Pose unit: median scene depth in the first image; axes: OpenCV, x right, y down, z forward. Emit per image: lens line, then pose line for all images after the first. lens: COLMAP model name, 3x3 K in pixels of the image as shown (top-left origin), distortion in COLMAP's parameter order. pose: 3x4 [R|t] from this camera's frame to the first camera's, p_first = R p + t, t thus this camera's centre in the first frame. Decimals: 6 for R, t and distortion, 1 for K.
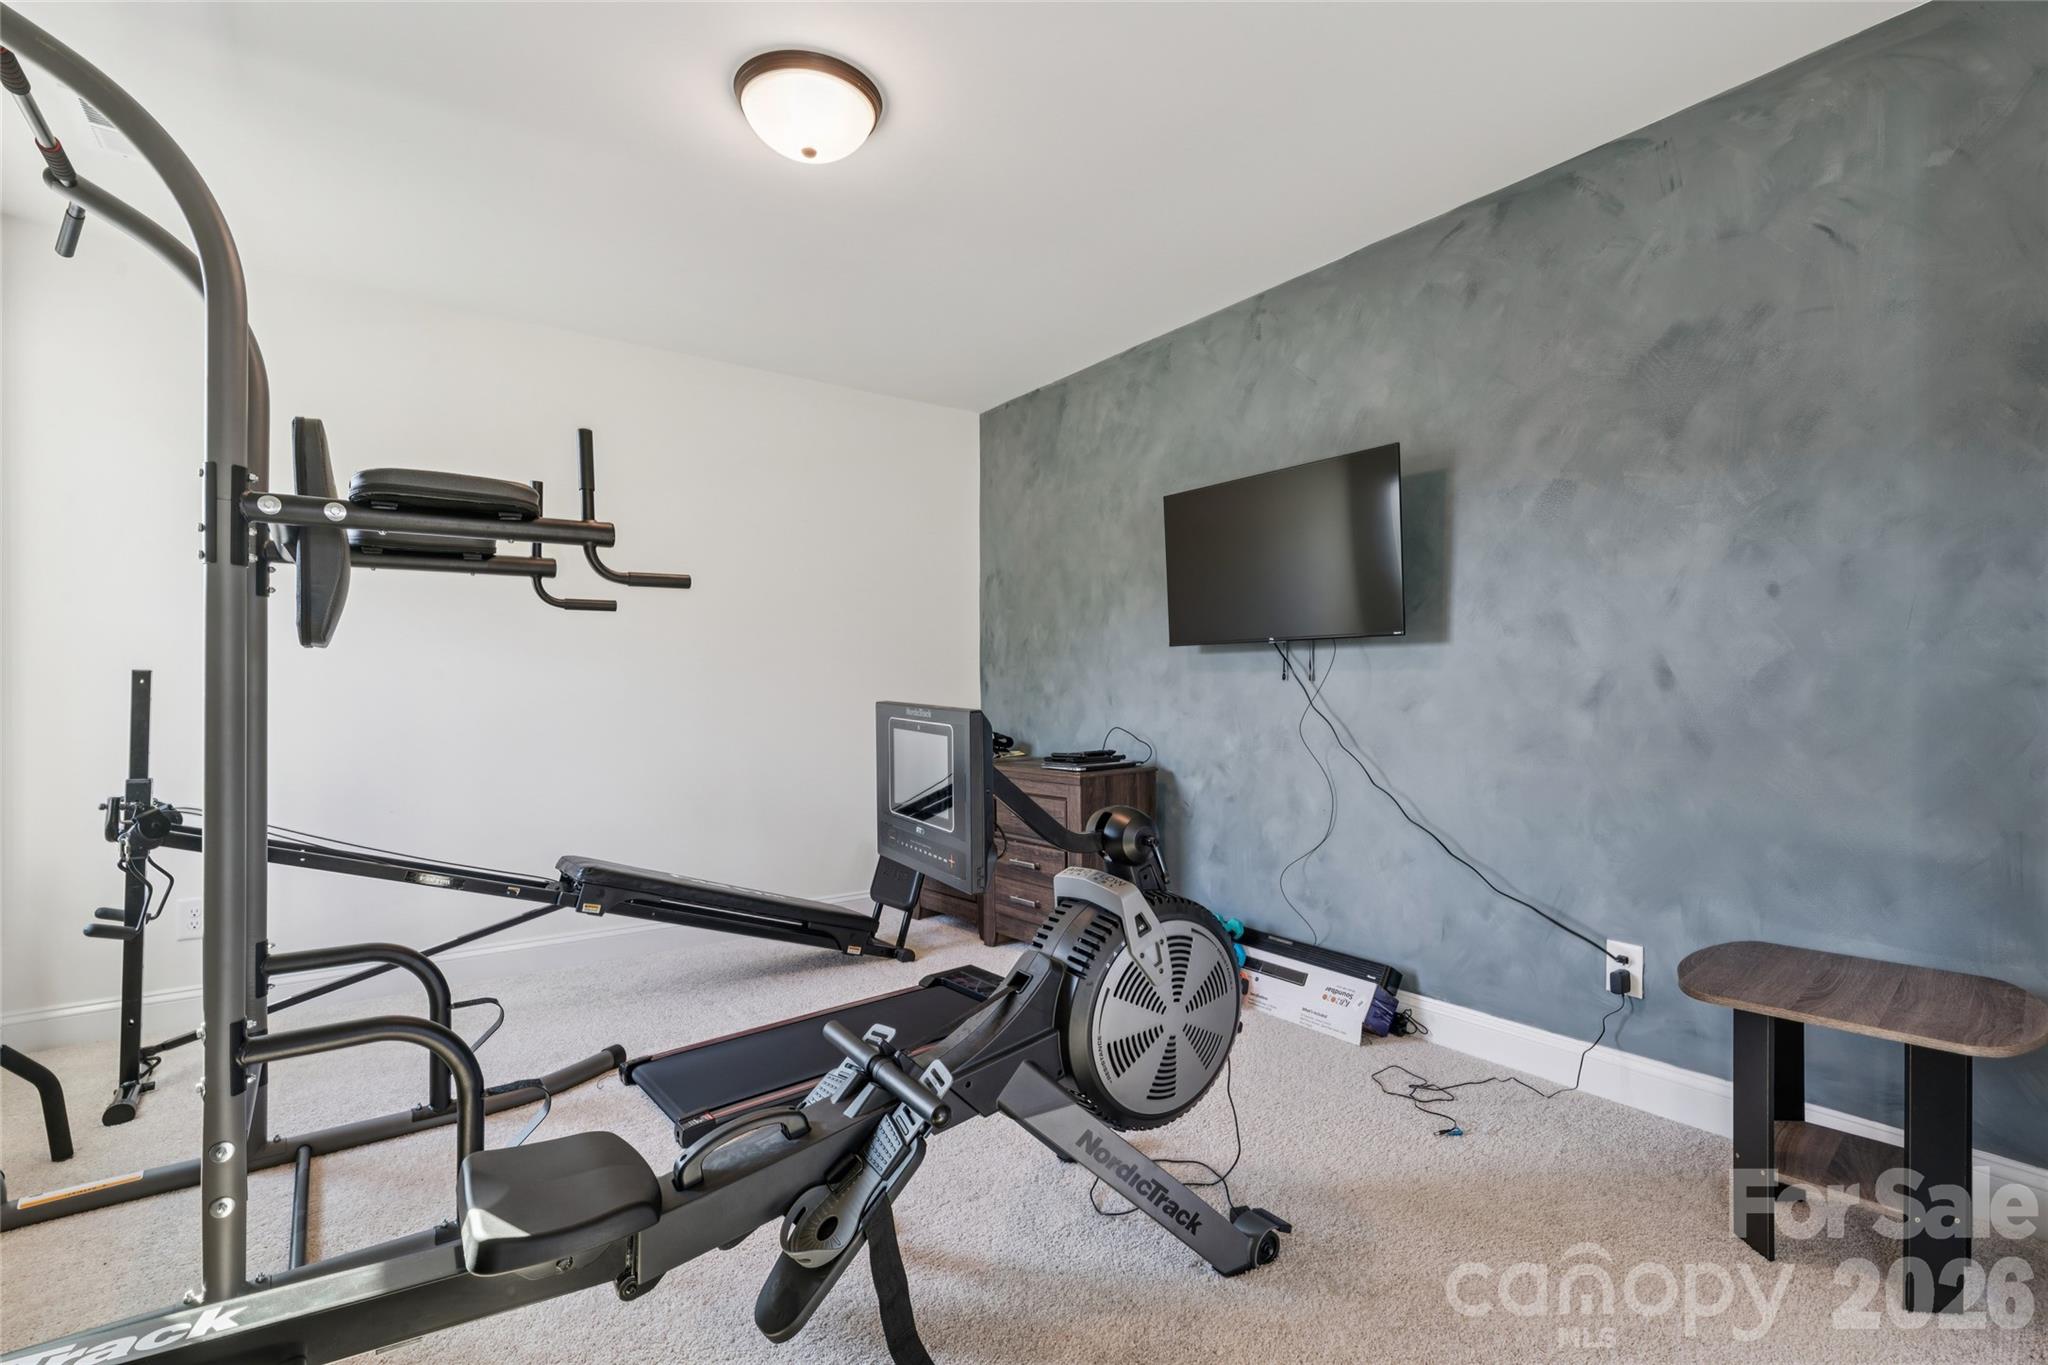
lens RADIAL K [[942.3, 0, 1024.9], [0, 942.3, 681.7], [0, 0, 1]] dist [-0.003719, 0.000829]
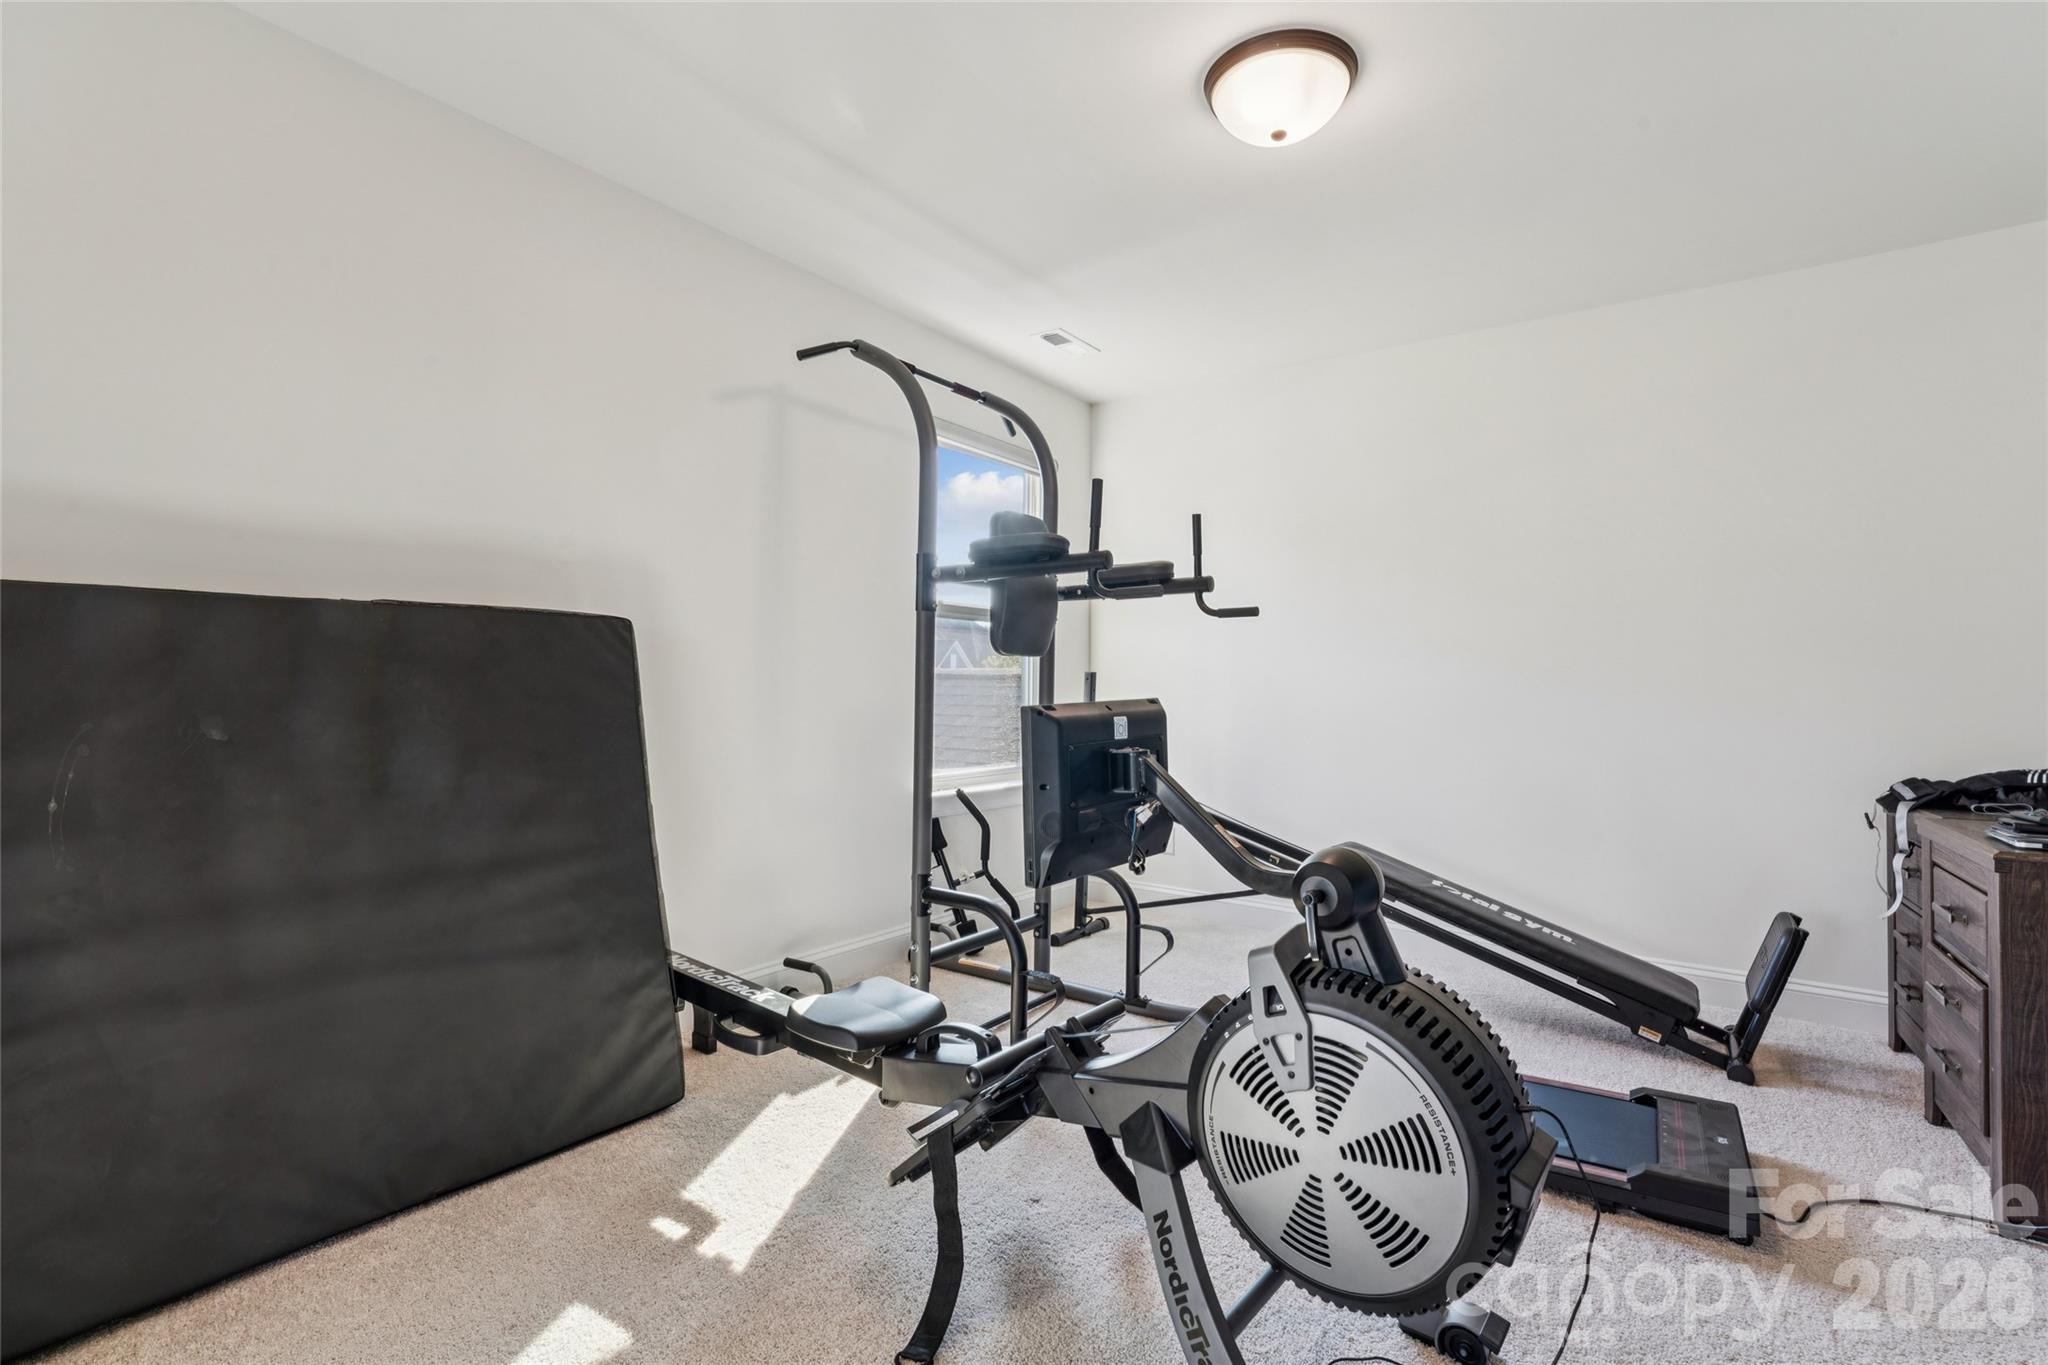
lens RADIAL K [[942.3, 0, 1023.3], [0, 942.3, 674.0], [0, 0, 1]] dist [-0.003719, 0.000829]
pose [[0.306748, -0.004020, -0.951782, 0.766163], [-0.002689, 0.999983, -0.005090, -0.000067], [0.951787, 0.004120, 0.306732, 0.567978]]
